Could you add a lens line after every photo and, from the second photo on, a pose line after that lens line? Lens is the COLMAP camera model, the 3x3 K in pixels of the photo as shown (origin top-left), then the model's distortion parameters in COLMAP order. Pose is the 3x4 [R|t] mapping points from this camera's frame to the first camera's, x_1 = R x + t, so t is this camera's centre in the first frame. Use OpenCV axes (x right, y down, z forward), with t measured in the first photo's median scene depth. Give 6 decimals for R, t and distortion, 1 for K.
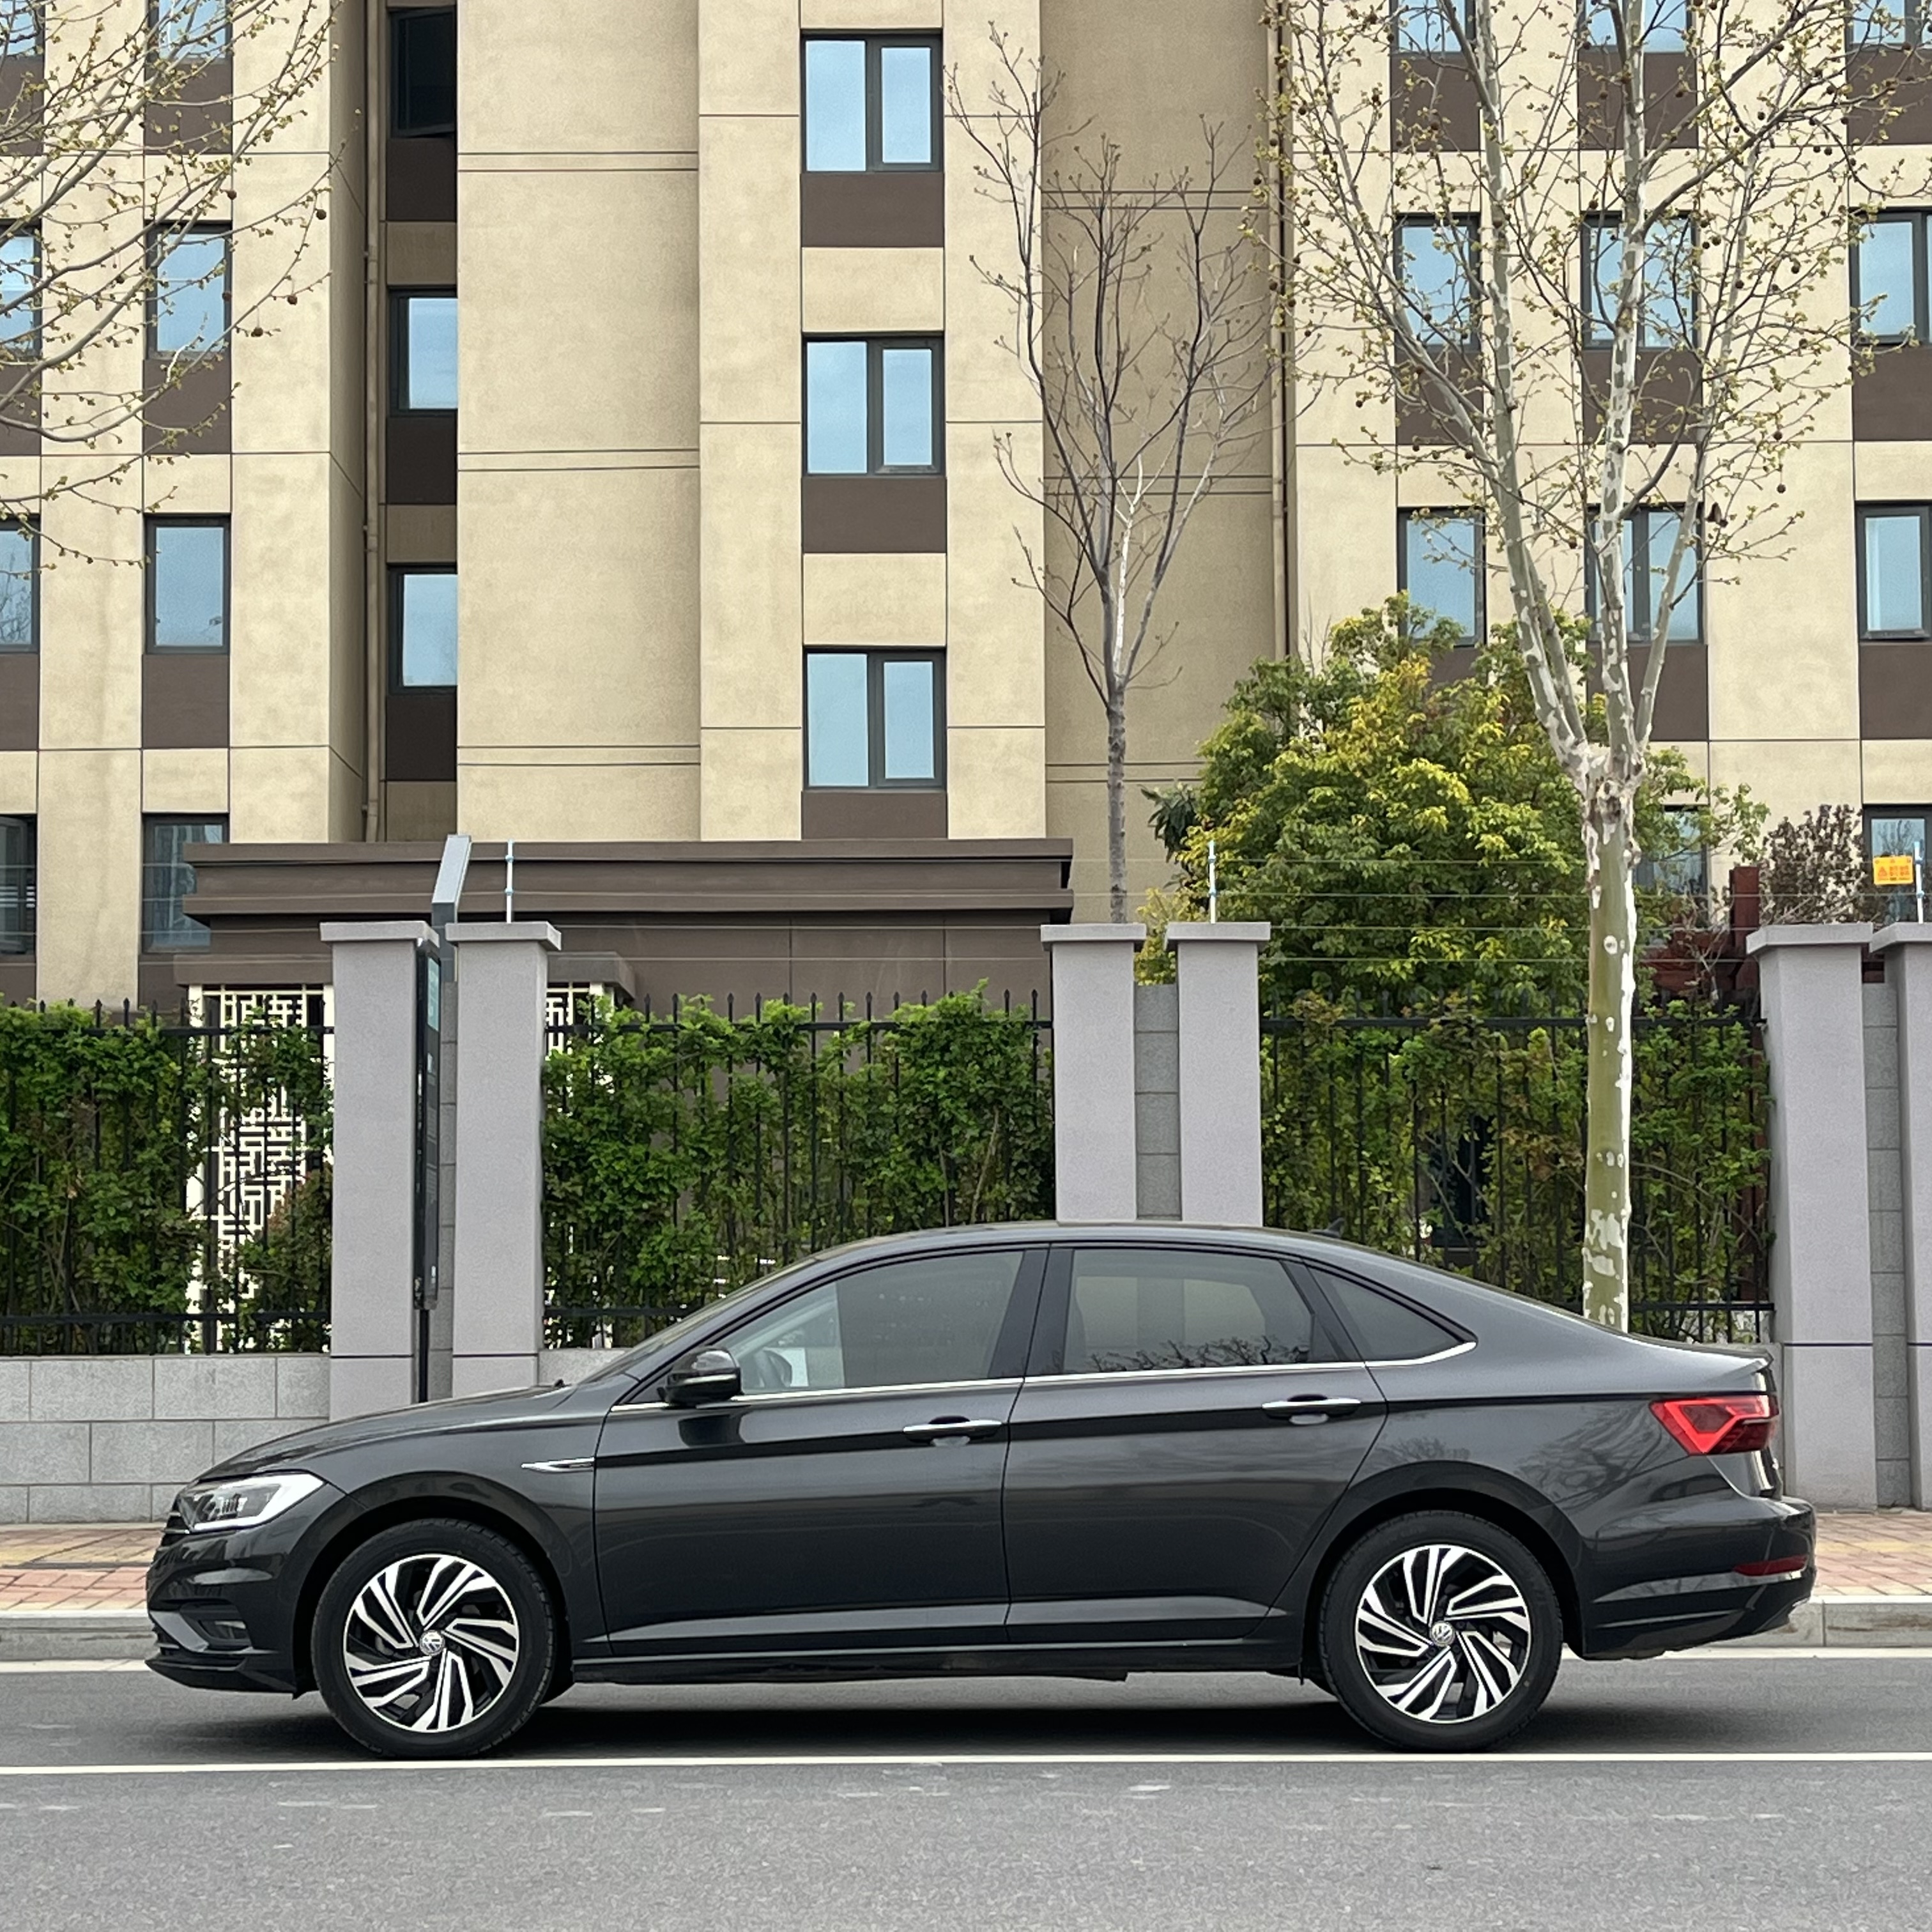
lens RADIAL K [[4092.9, 0, 966.0], [0, 4092.9, 966.0], [0, 0, 1]] dist [0.027785, 0.066993]
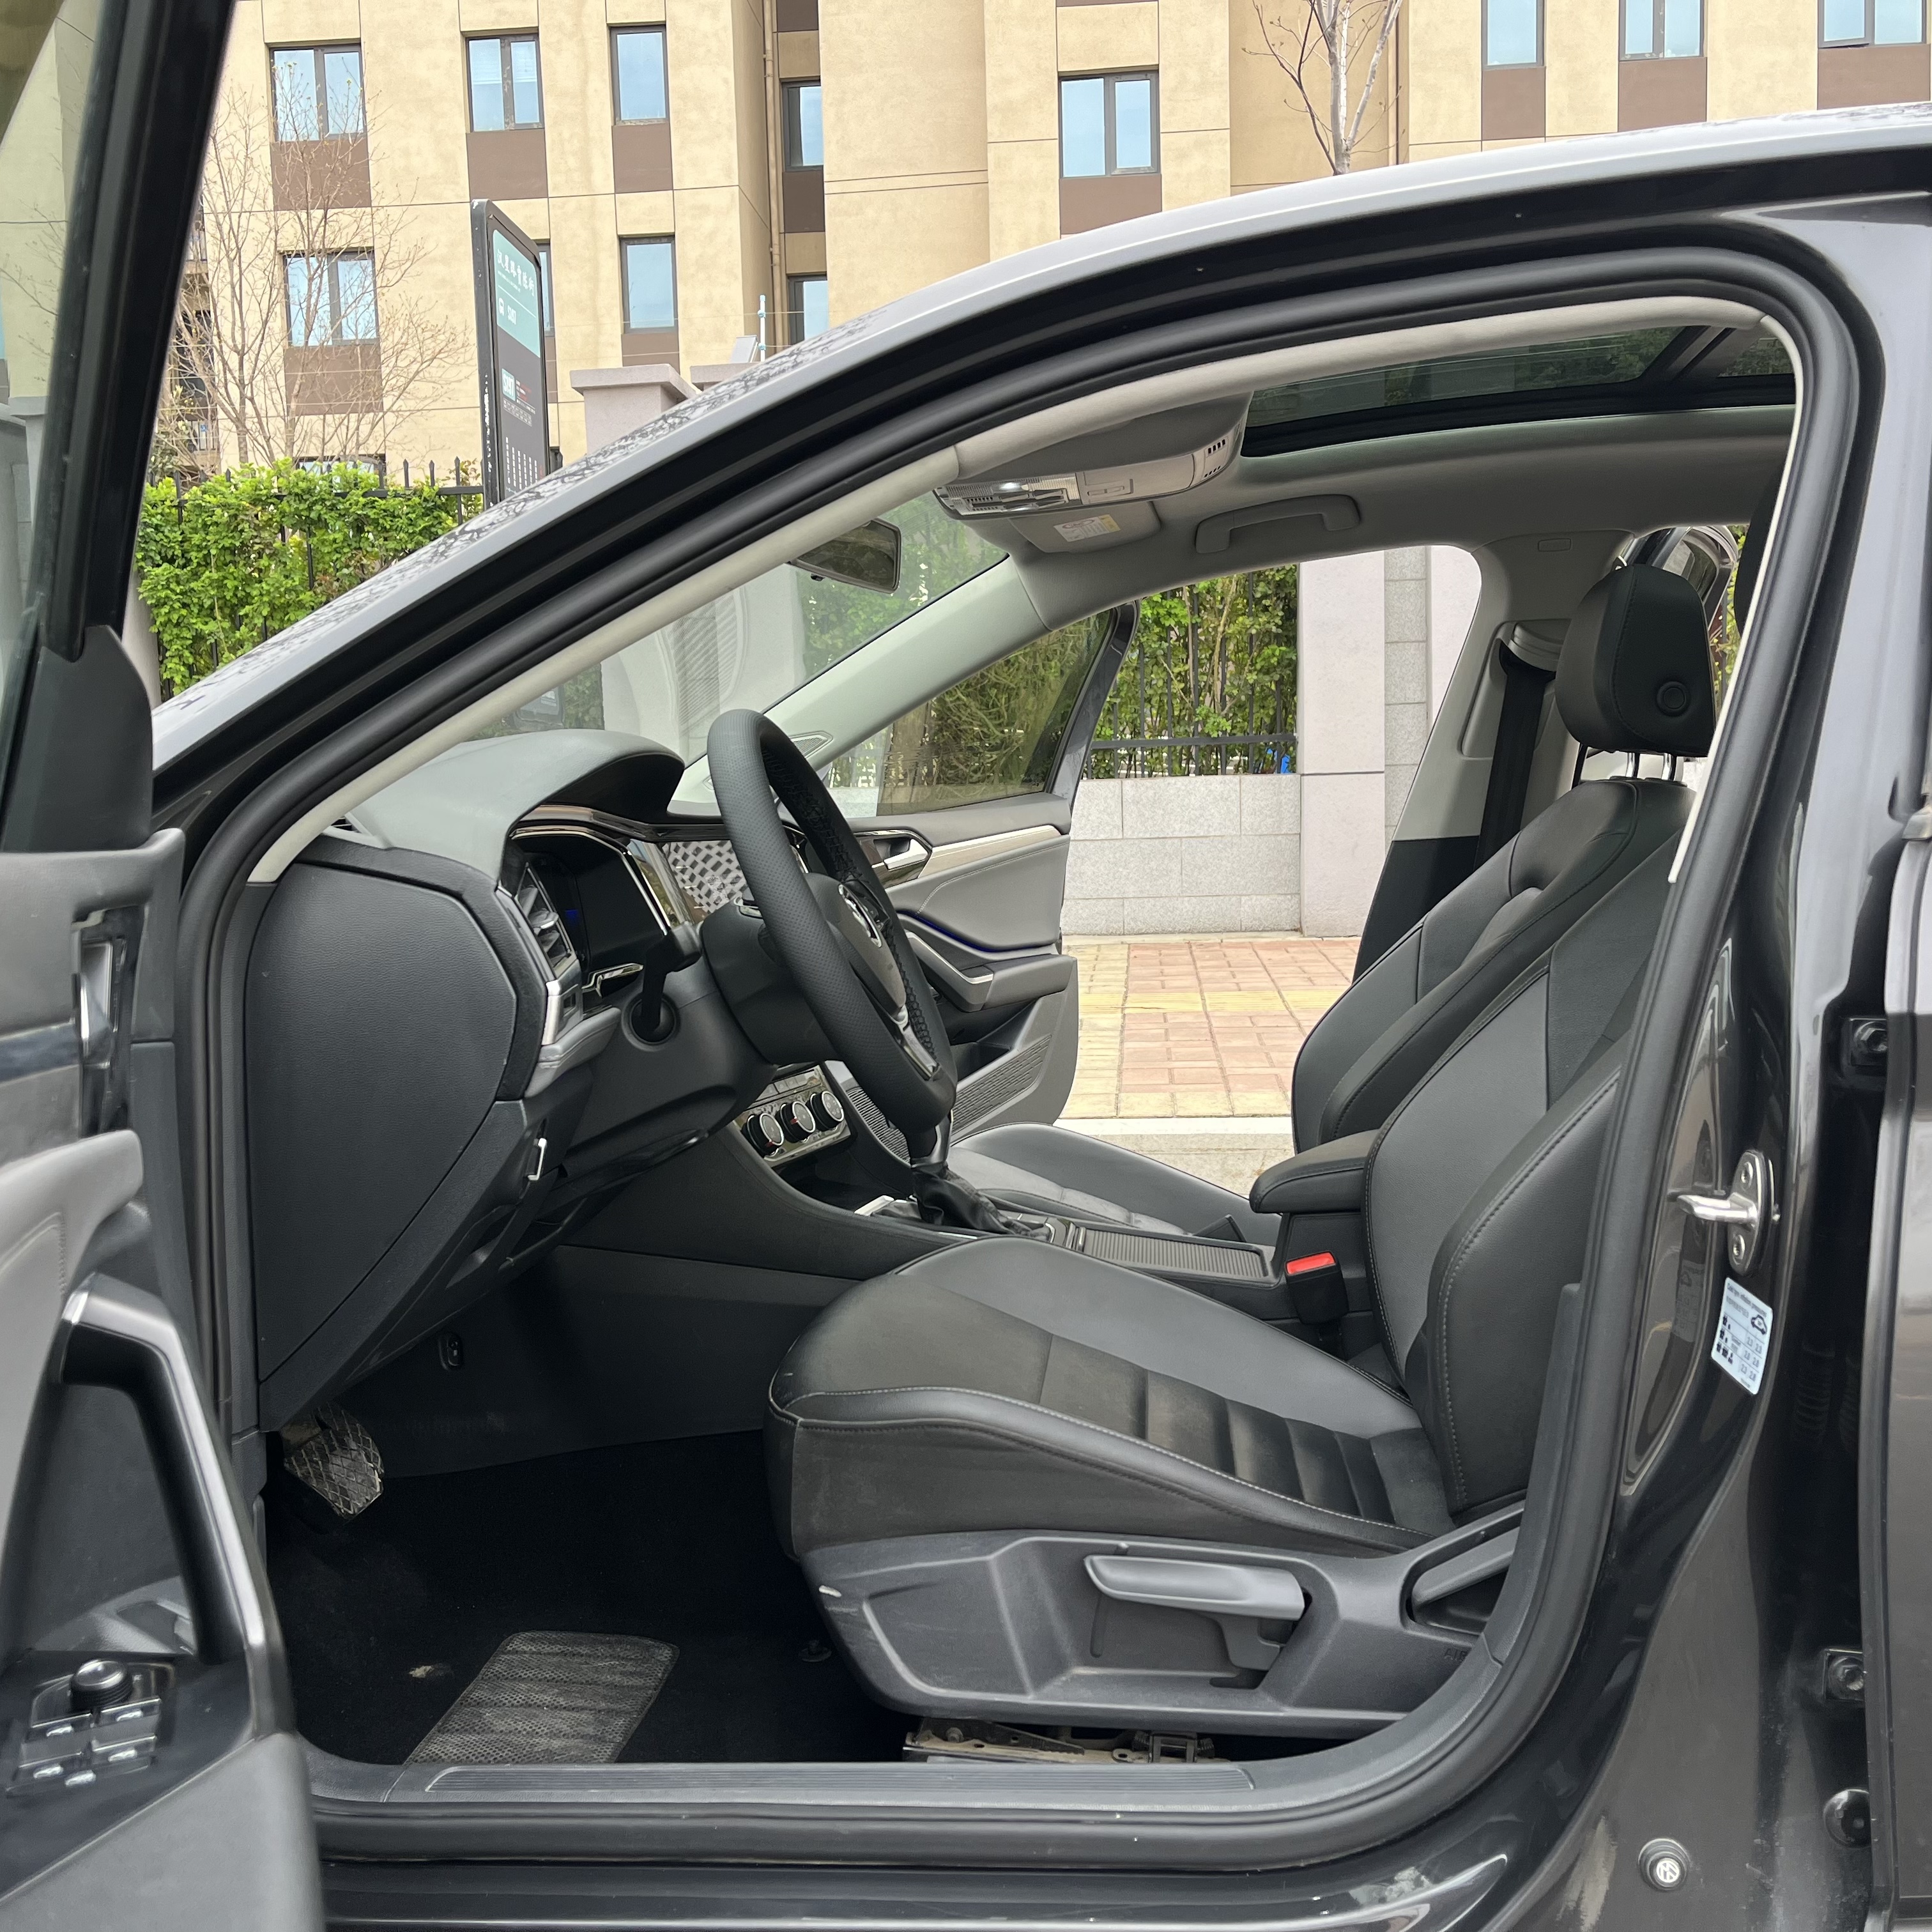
lens RADIAL K [[1939.2, 0, 998.1], [0, 1939.2, 963.8], [0, 0, 1]] dist [0.039340, 0.016653]
pose [[0.996452, -0.009741, -0.083601, -0.006956], [0.024461, 0.983922, 0.176913, 0.027816], [0.080534, -0.178331, 0.980669, 0.275626]]
